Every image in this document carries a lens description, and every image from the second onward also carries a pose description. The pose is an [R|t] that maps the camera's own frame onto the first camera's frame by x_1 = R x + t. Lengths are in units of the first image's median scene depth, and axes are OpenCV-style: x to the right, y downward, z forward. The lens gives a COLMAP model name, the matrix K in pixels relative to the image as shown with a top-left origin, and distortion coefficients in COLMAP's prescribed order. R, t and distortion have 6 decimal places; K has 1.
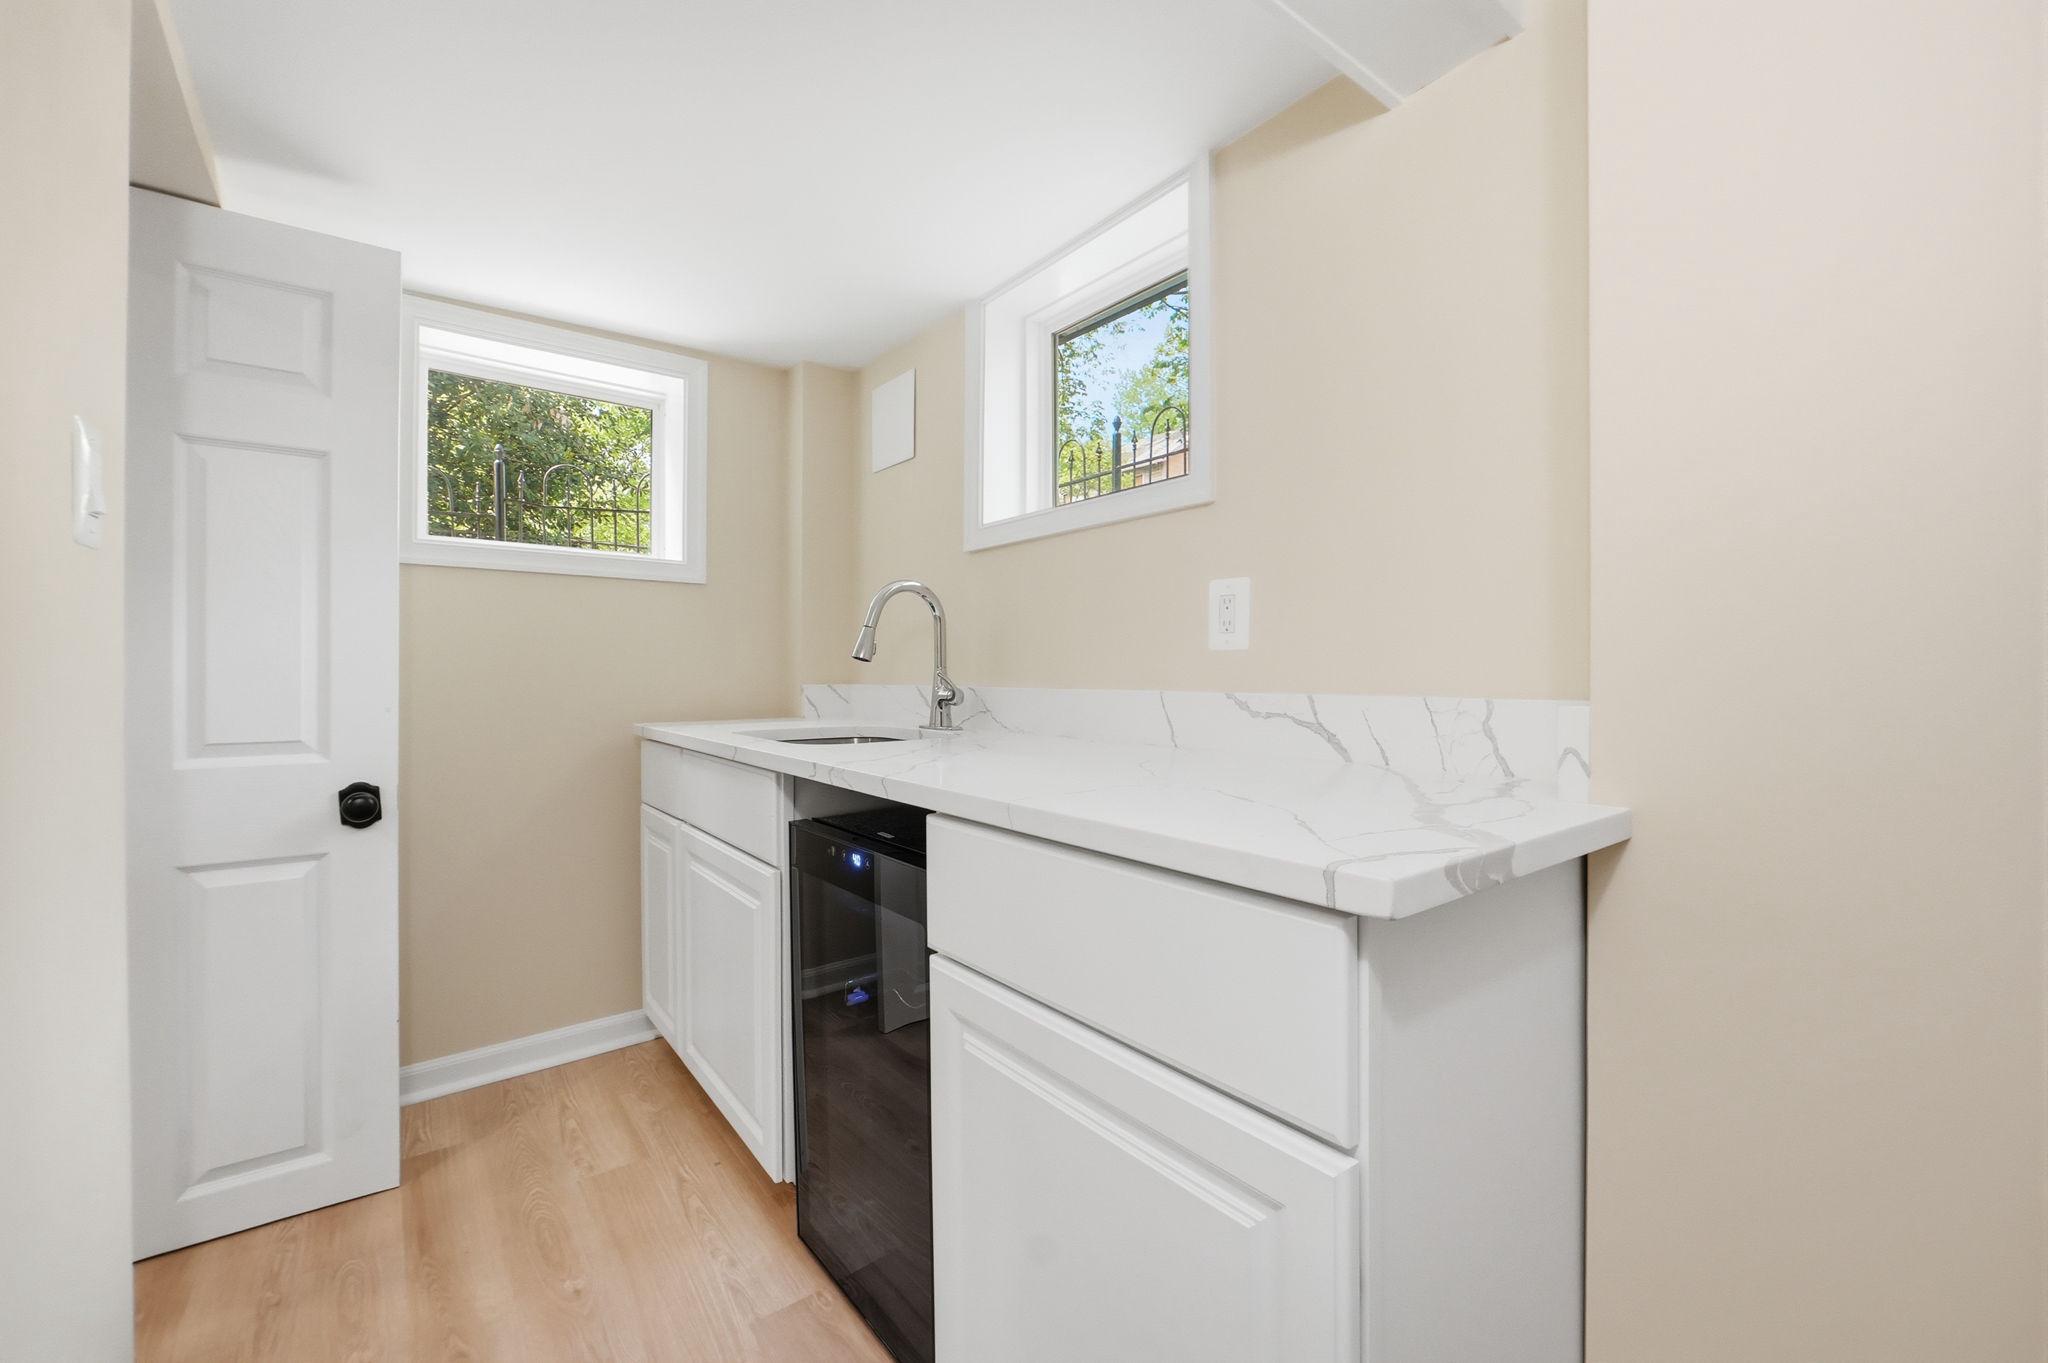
lens RADIAL K [[850.4, 0, 1027.8], [0, 850.4, 681.7], [0, 0, 1]] dist [-0.014151, 0.002071]
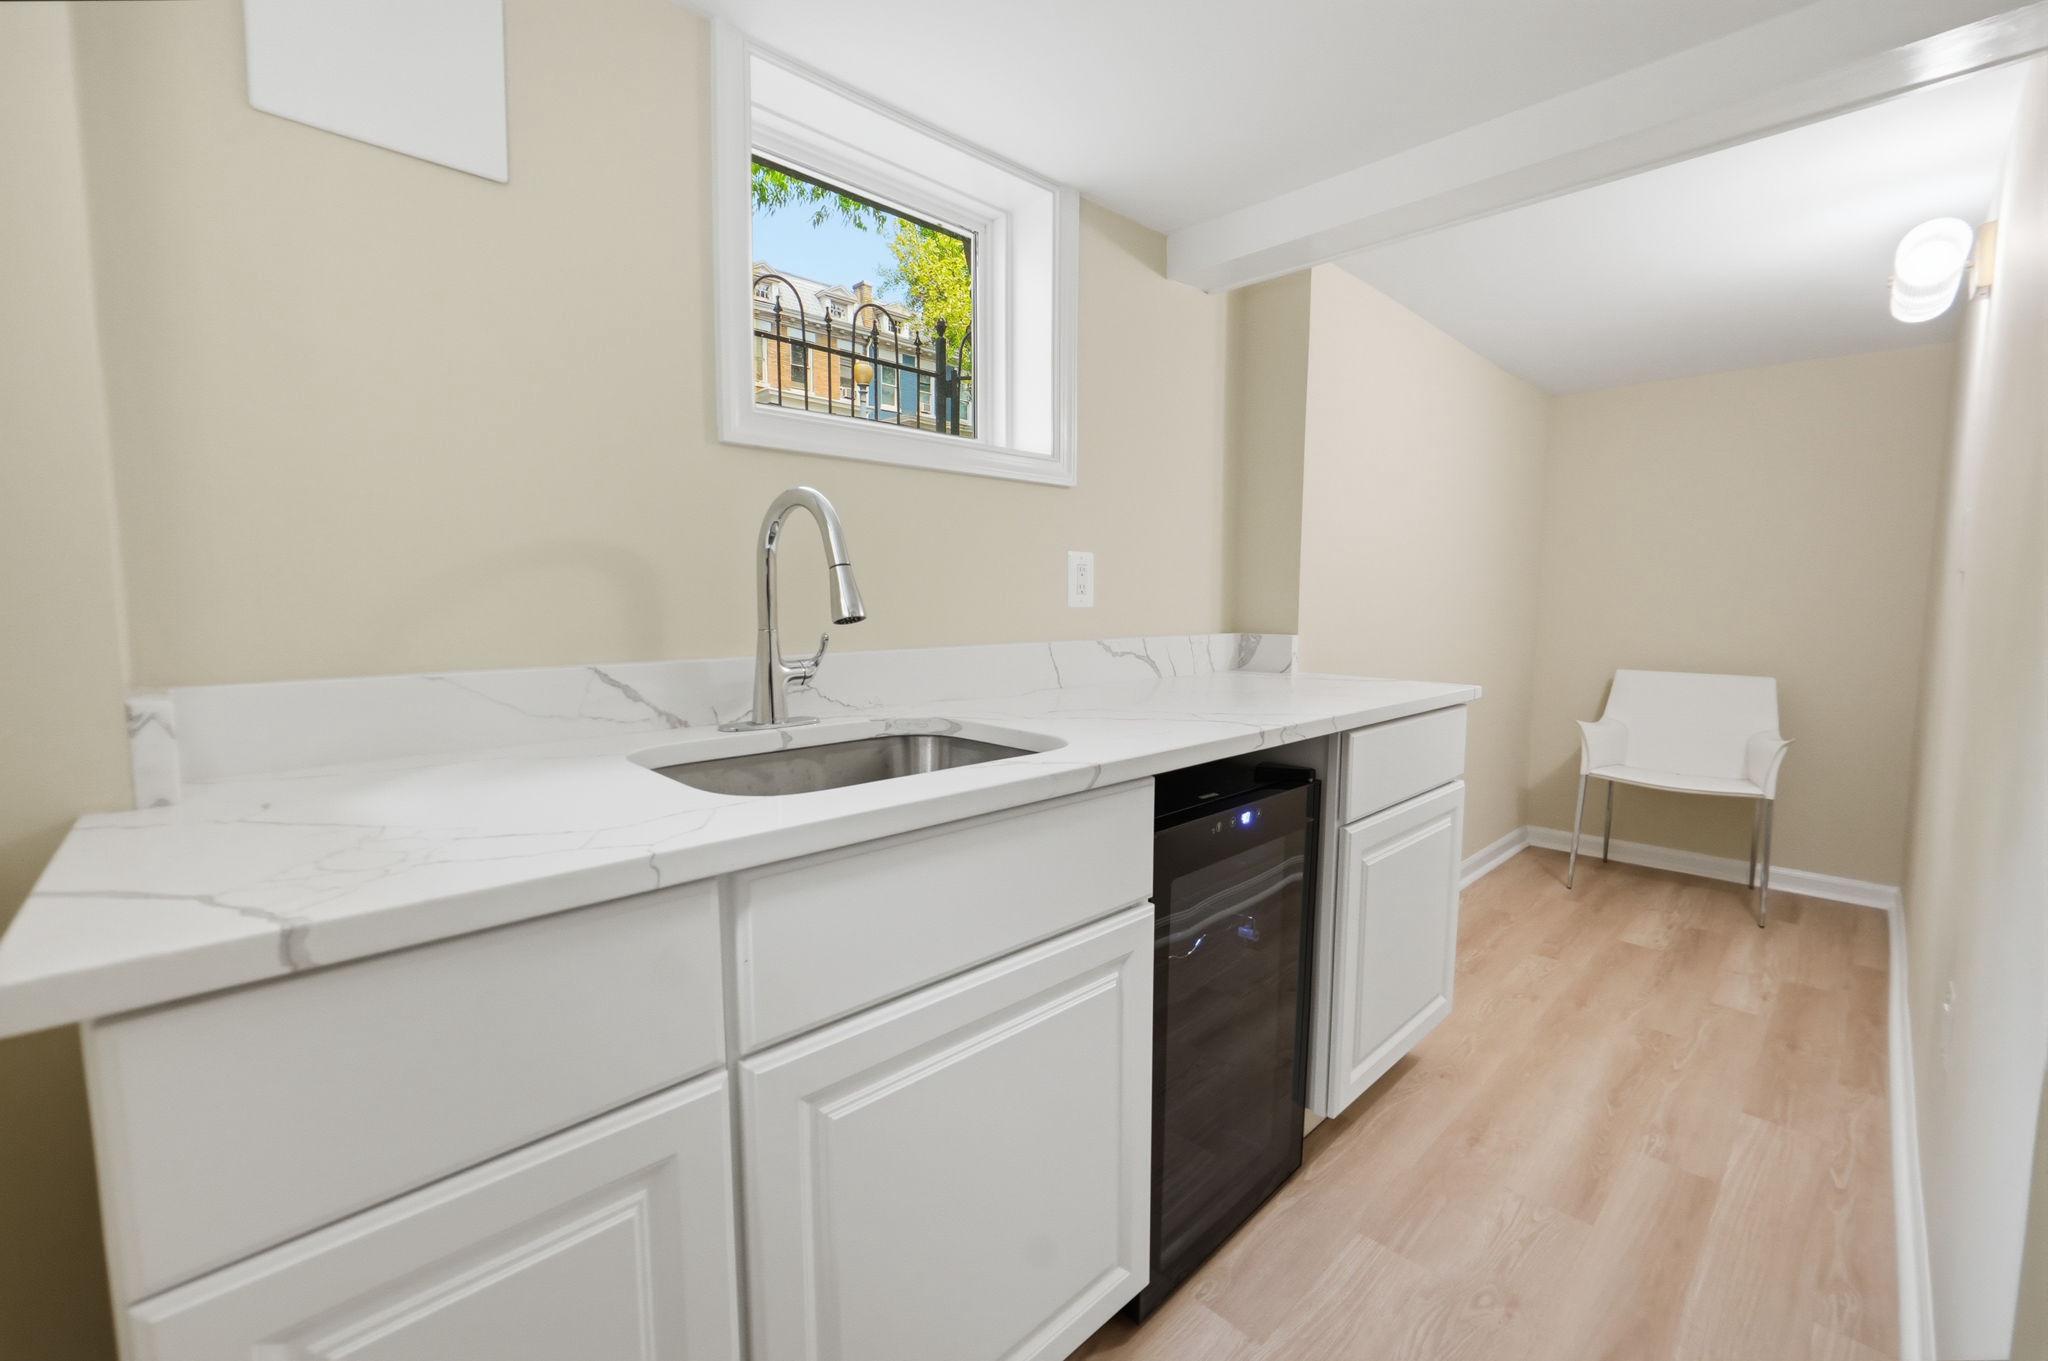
lens RADIAL K [[850.4, 0, 1035.4], [0, 850.4, 688.4], [0, 0, 1]] dist [-0.014151, 0.002071]
pose [[-0.119168, -0.102248, 0.987595, -1.132524], [0.011642, 0.994471, 0.104365, -0.054941], [-0.992806, 0.023934, -0.117319, 1.325092]]
